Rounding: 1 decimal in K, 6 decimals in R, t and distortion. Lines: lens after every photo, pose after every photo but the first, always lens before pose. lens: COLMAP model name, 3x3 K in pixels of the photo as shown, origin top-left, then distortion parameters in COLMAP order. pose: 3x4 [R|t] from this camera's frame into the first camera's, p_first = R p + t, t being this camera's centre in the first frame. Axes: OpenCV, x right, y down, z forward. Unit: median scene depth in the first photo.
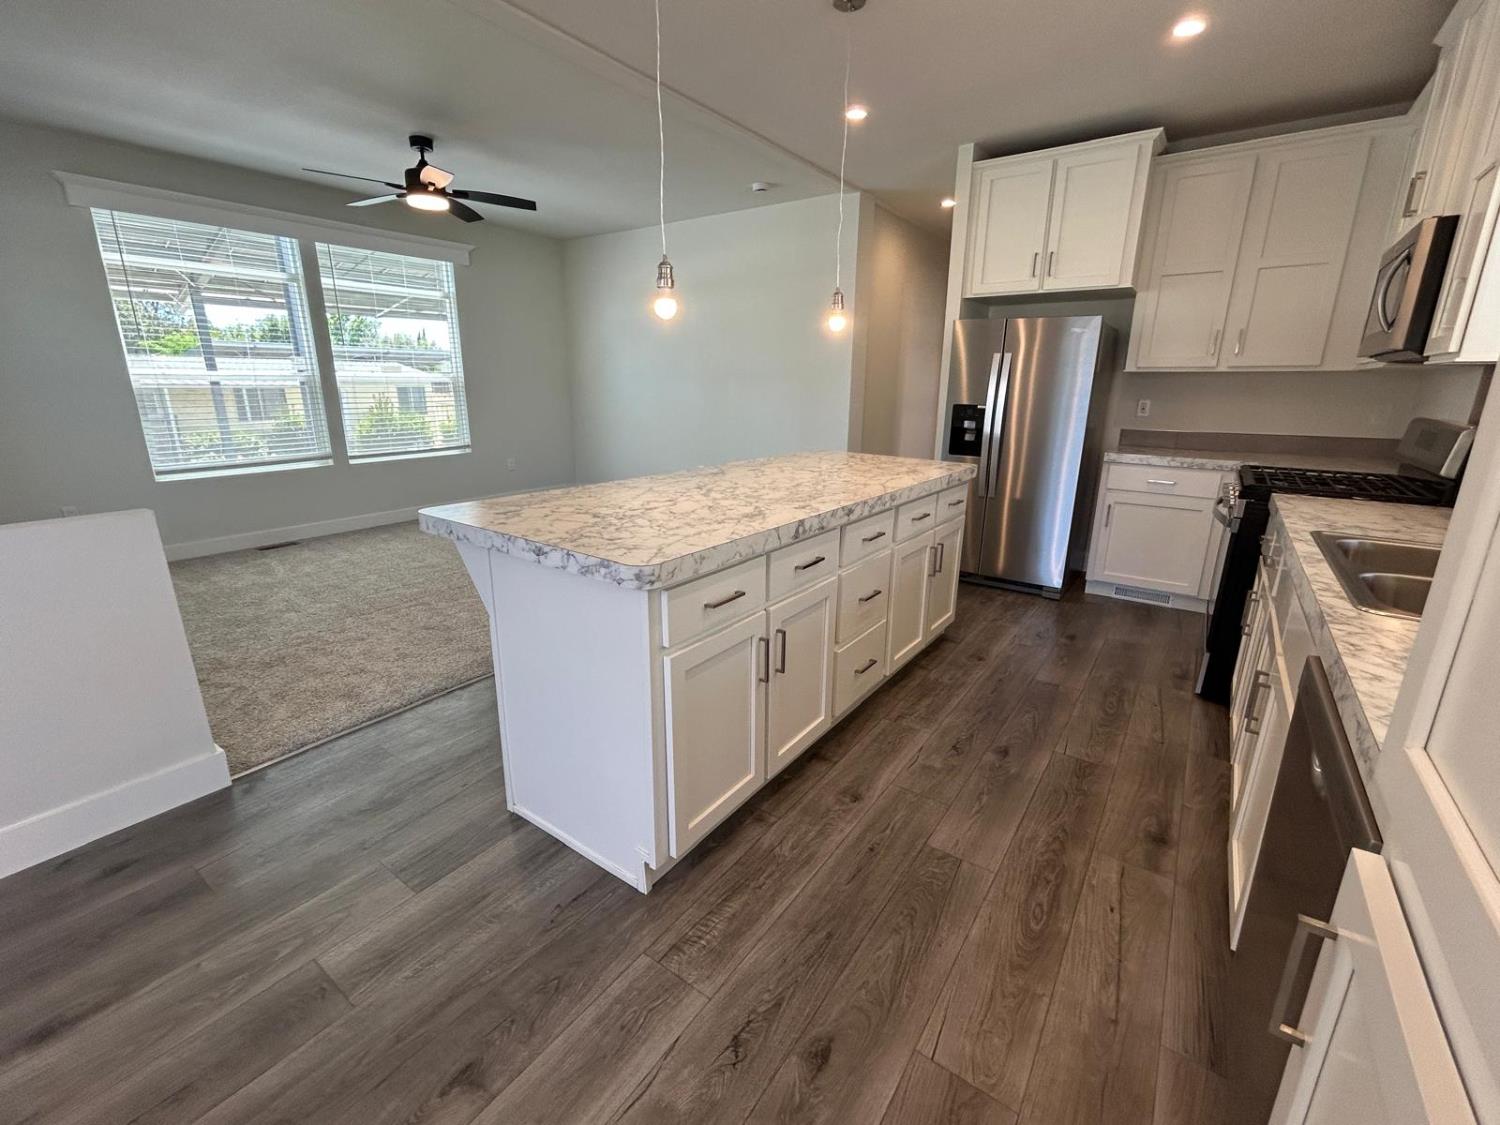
lens RADIAL K [[647.6, 0, 744.5], [0, 647.6, 554.0], [0, 0, 1]] dist [0.001987, 0.000745]
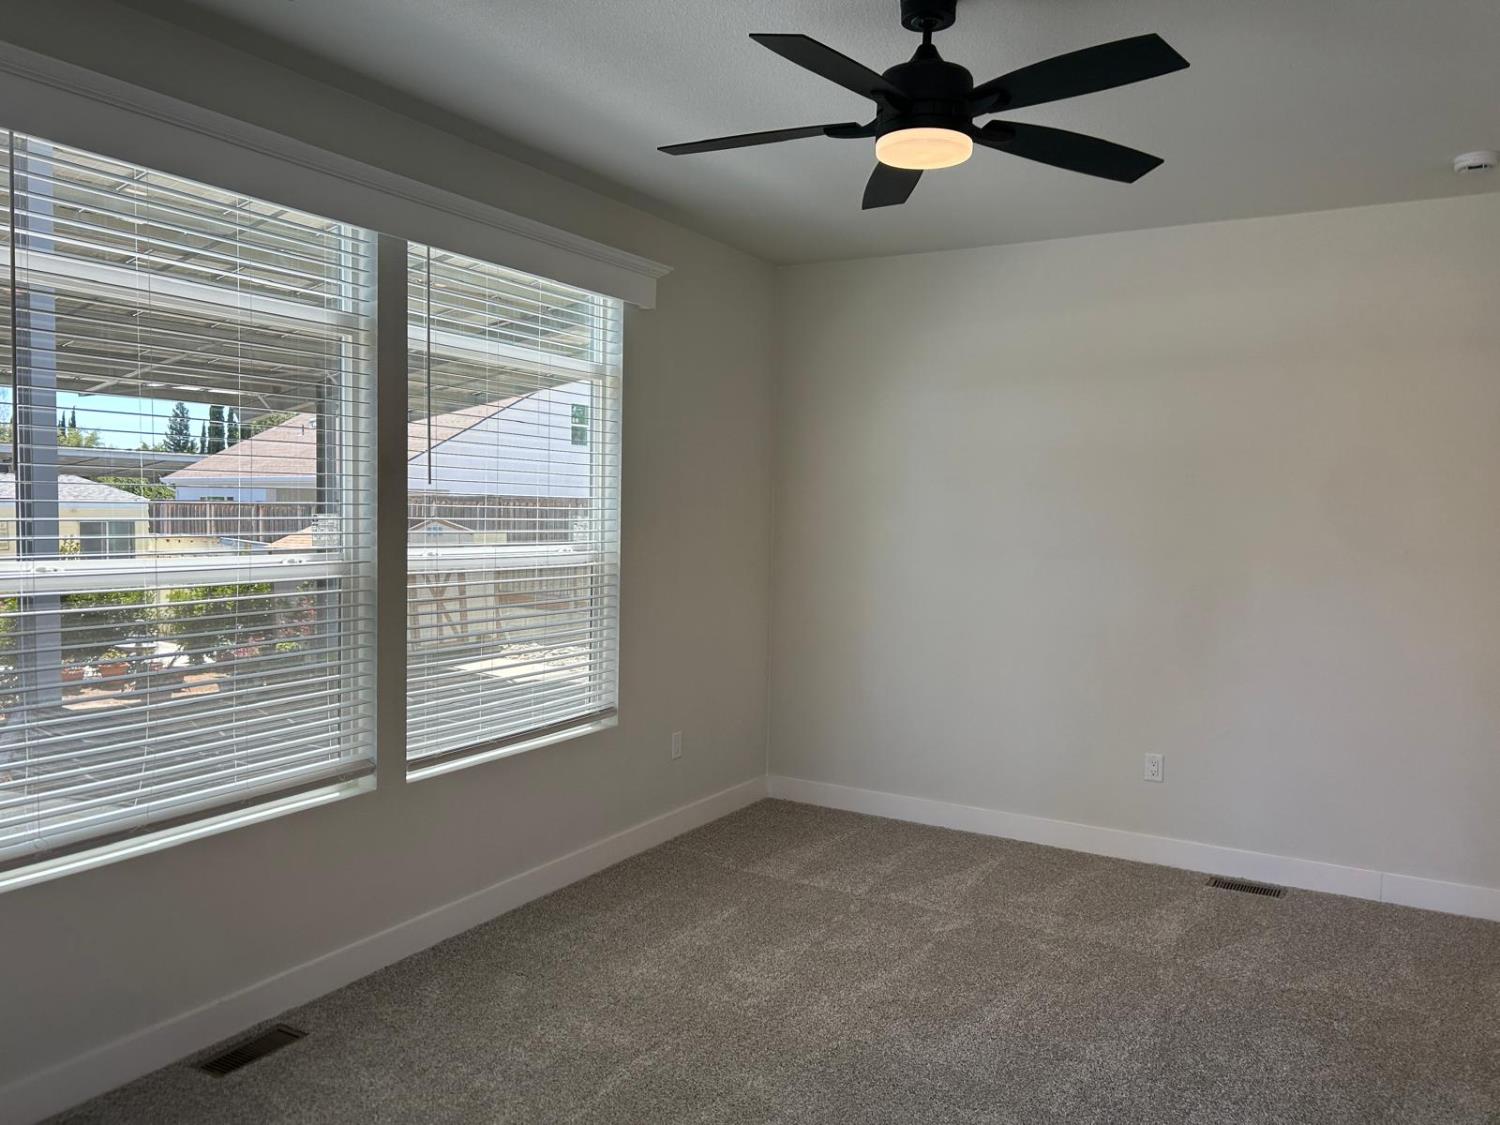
lens RADIAL K [[1119.3, 0, 753.4], [0, 1119.3, 569.3], [0, 0, 1]] dist [0.032514, -0.000027]
pose [[0.993938, 0.006953, 0.109724, -0.443711], [0.015545, 0.979083, -0.202865, -0.115154], [-0.108839, 0.203341, 0.973040, 0.285278]]
